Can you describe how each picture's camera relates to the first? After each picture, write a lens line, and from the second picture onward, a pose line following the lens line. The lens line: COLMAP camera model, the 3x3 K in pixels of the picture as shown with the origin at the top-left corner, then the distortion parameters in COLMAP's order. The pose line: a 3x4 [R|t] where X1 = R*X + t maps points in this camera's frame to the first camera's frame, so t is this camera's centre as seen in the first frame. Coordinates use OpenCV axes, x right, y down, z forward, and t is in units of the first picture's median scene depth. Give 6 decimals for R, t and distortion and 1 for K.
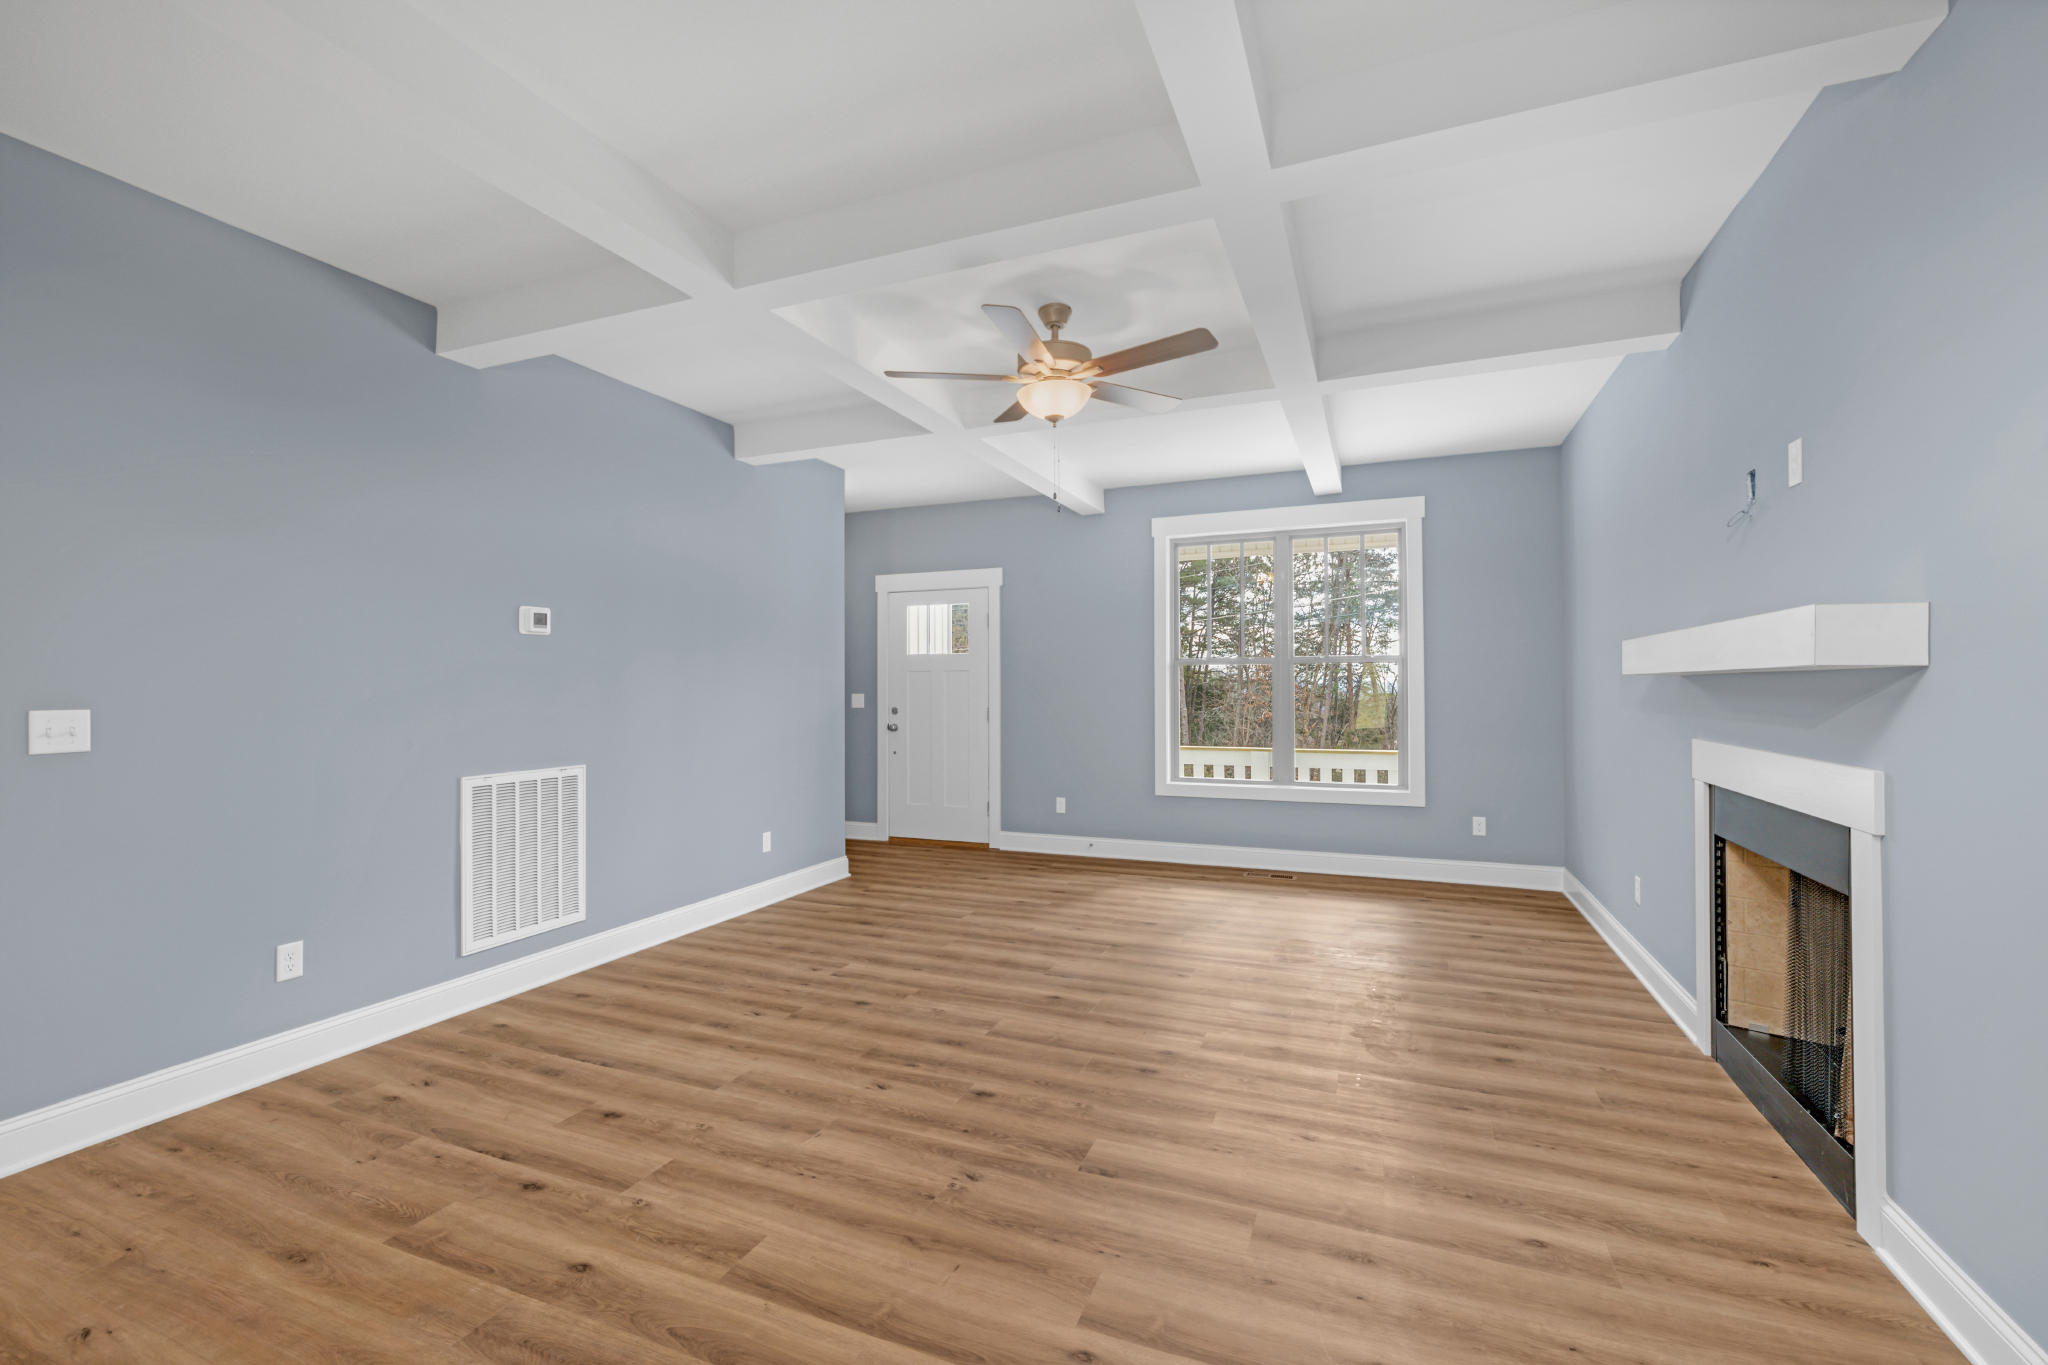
lens RADIAL K [[873.6, 0, 1013.5], [0, 873.6, 688.8], [0, 0, 1]] dist [0.002274, 0.000544]
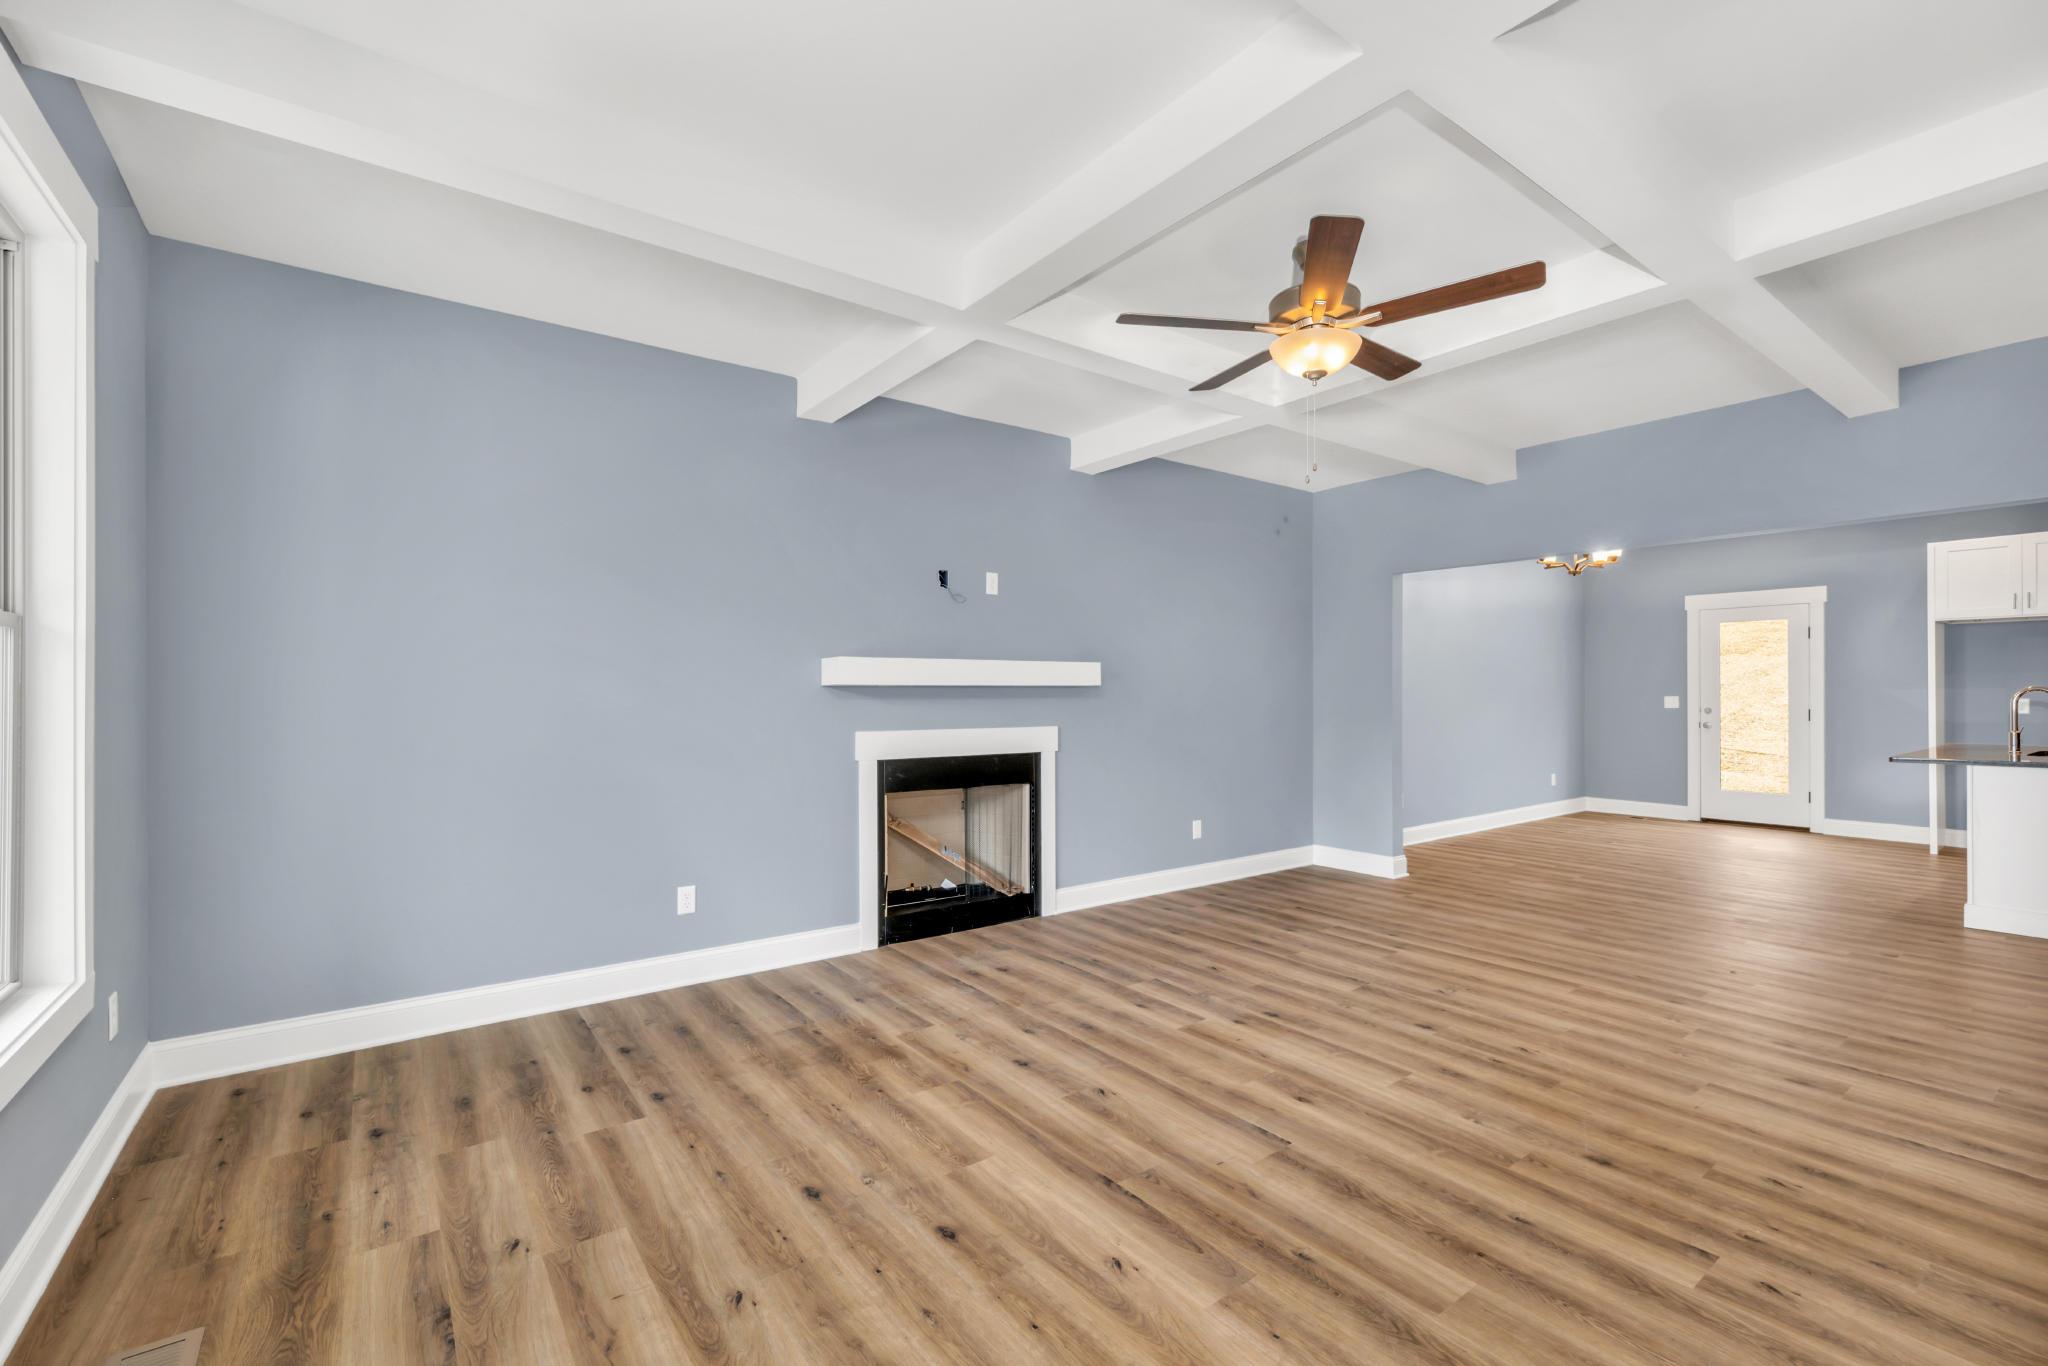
lens RADIAL K [[873.6, 0, 1025.8], [0, 873.6, 690.1], [0, 0, 1]] dist [0.002274, 0.000544]
pose [[-0.863323, 0.006718, 0.504606, -0.136935], [0.004898, 0.999976, -0.004934, -0.002093], [-0.504627, -0.001788, -0.863335, 1.852180]]
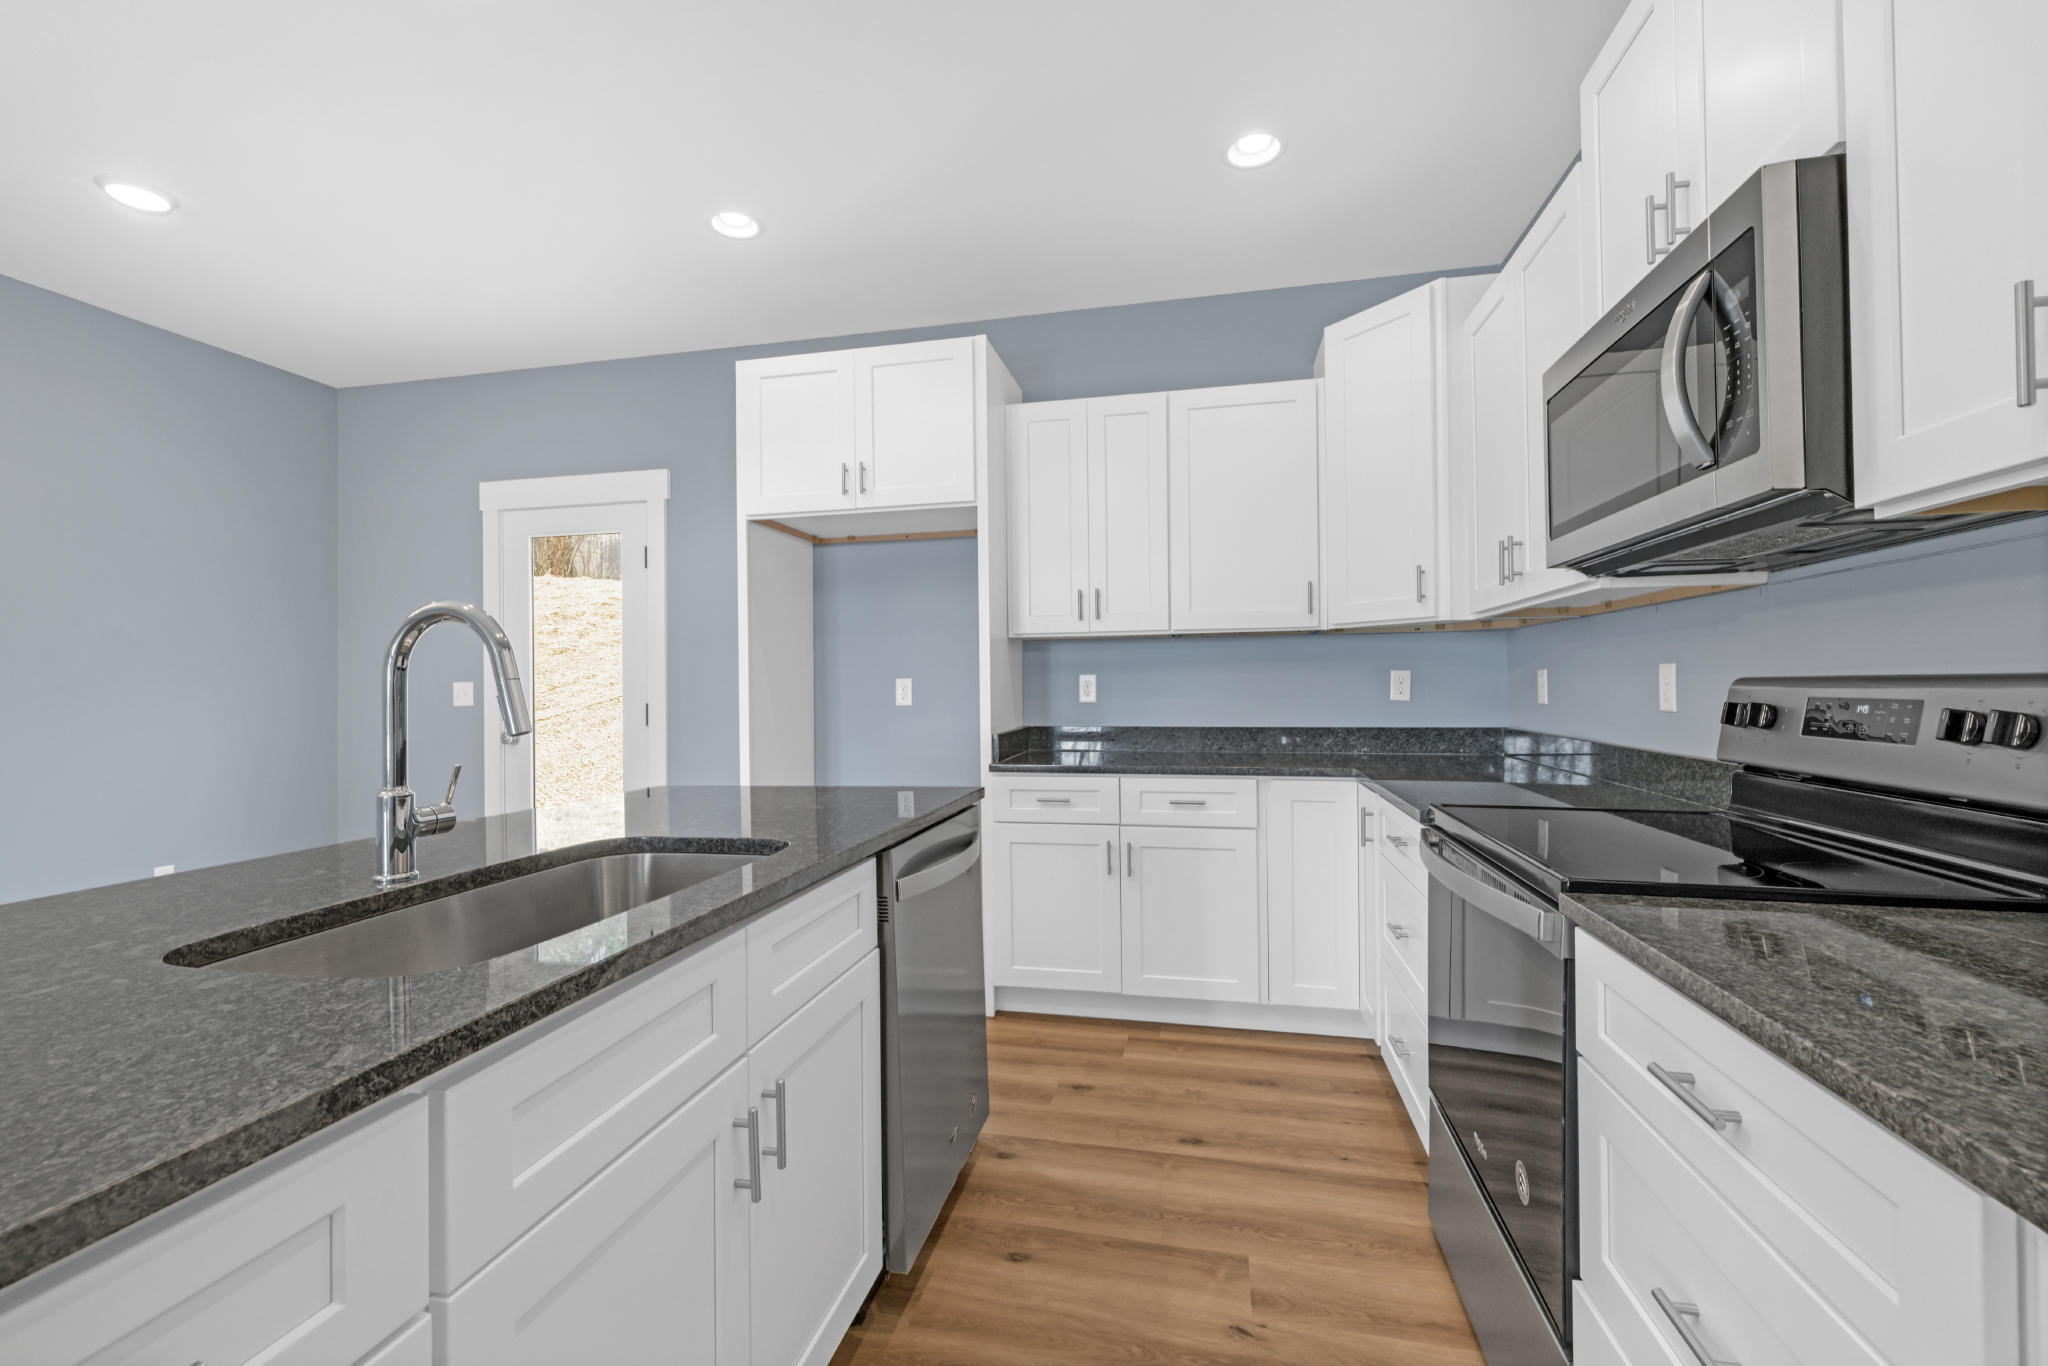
lens RADIAL K [[873.6, 0, 1011.1], [0, 873.6, 669.4], [0, 0, 1]] dist [0.002274, 0.000544]
pose [[-0.984155, 0.009332, -0.177062, -1.037486], [0.013219, 0.999697, -0.020787, 0.031697], [0.176815, -0.022798, -0.983980, 0.073960]]
